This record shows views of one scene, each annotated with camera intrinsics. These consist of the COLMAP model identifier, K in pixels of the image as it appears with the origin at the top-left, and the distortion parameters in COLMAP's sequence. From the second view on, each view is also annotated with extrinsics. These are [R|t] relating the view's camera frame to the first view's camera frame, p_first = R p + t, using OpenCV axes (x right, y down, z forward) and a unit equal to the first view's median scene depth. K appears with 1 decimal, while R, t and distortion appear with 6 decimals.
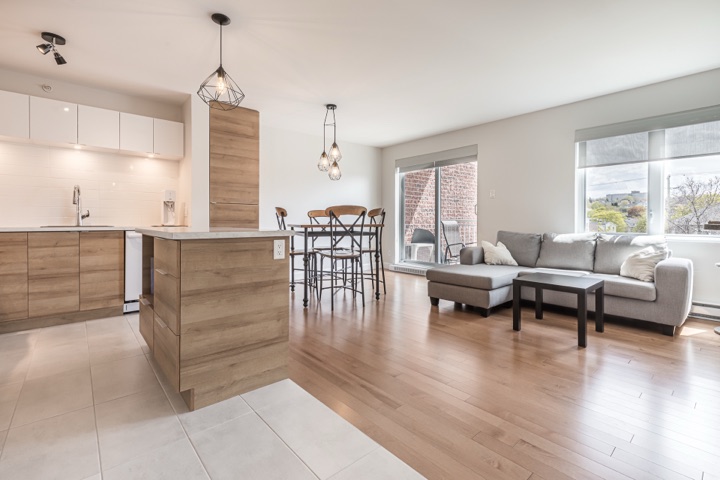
lens RADIAL K [[326.3, 0, 359.5], [0, 326.3, 224.5], [0, 0, 1]] dist [-0.000623, -0.000138]
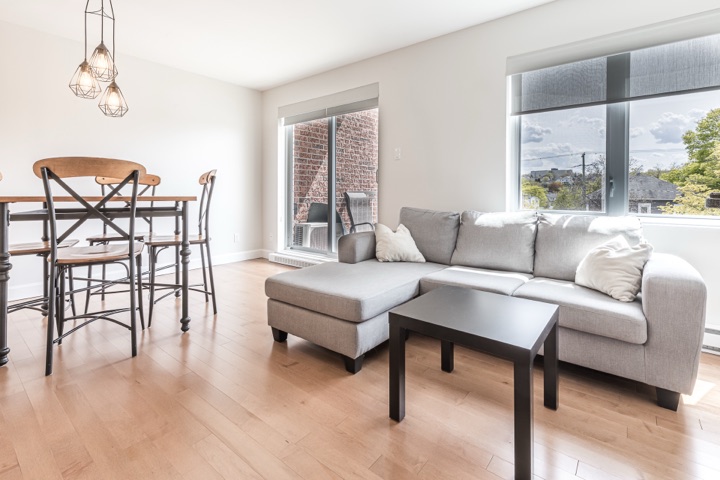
lens RADIAL K [[335.2, 0, 360.3], [0, 335.2, 194.2], [0, 0, 1]] dist [0.001946, 0.000365]
pose [[0.984233, 0.007398, 0.176723, 0.260629], [-0.005633, 0.999929, -0.010489, 0.000388], [-0.176788, 0.009328, 0.984205, 0.400507]]
